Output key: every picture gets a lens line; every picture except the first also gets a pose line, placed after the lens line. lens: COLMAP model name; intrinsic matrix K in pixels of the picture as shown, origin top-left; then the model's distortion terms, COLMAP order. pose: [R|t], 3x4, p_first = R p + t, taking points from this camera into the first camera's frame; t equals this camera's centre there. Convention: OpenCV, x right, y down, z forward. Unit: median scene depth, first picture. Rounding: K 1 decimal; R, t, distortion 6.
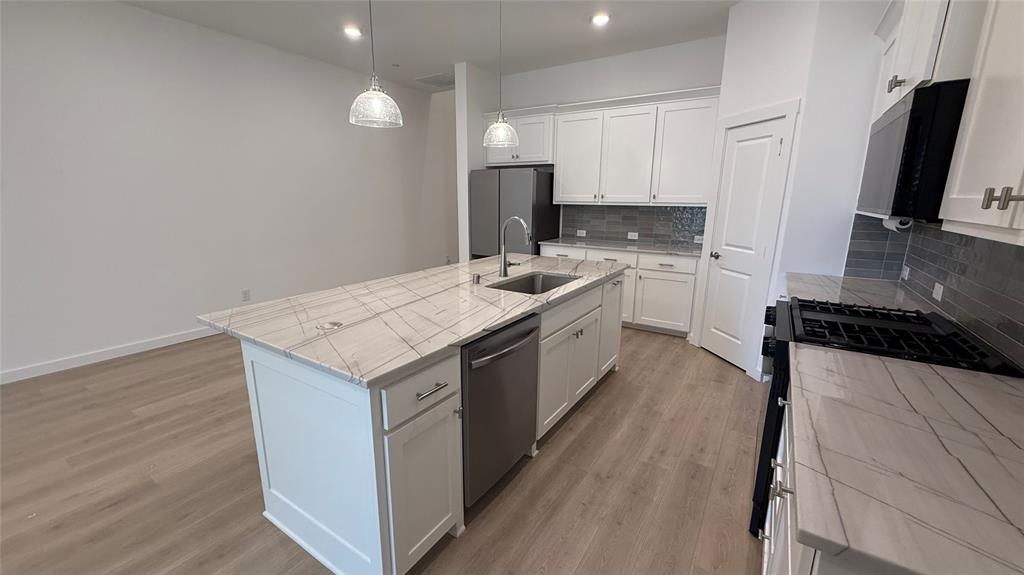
lens RADIAL K [[409.7, 0, 508.8], [0, 409.7, 288.8], [0, 0, 1]] dist [0.002207, 0.000154]
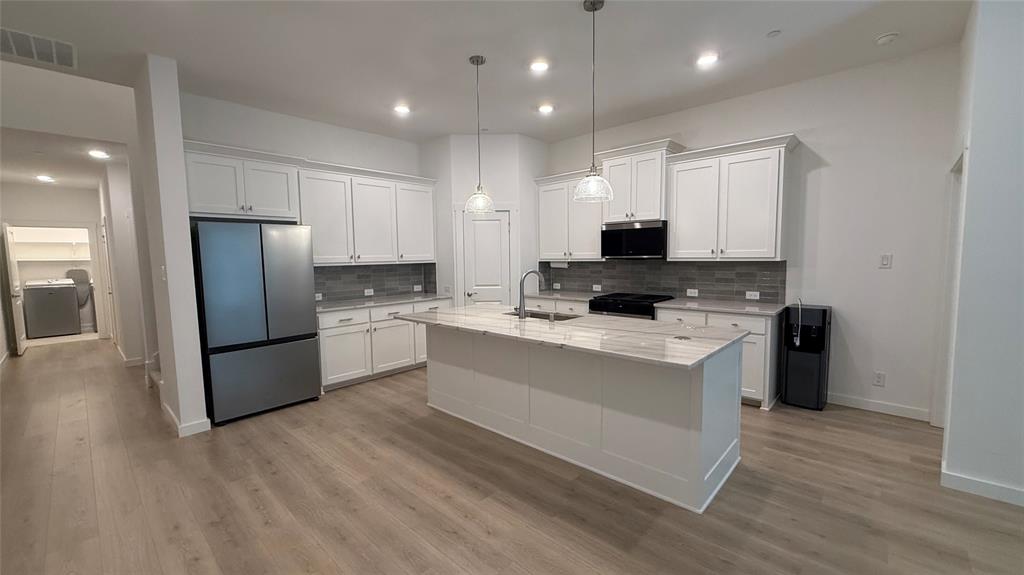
lens RADIAL K [[409.7, 0, 508.8], [0, 409.7, 288.8], [0, 0, 1]] dist [0.002207, 0.000154]
pose [[0.169909, -0.090870, 0.981261, -0.890140], [0.233417, 0.971115, 0.049514, -0.136595], [-0.957417, 0.220631, 0.186212, 0.574671]]
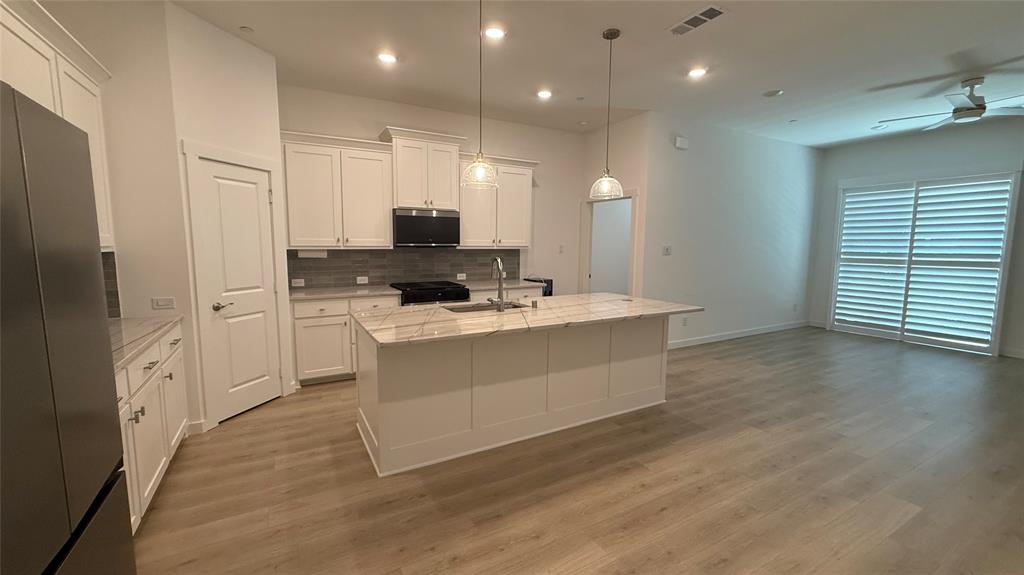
lens RADIAL K [[409.7, 0, 508.8], [0, 409.7, 288.8], [0, 0, 1]] dist [0.002207, 0.000154]
pose [[-0.884780, -0.065924, 0.461323, -0.395672], [0.089366, 0.947567, 0.306805, -0.312716], [-0.457360, 0.312682, -0.832497, 1.383690]]
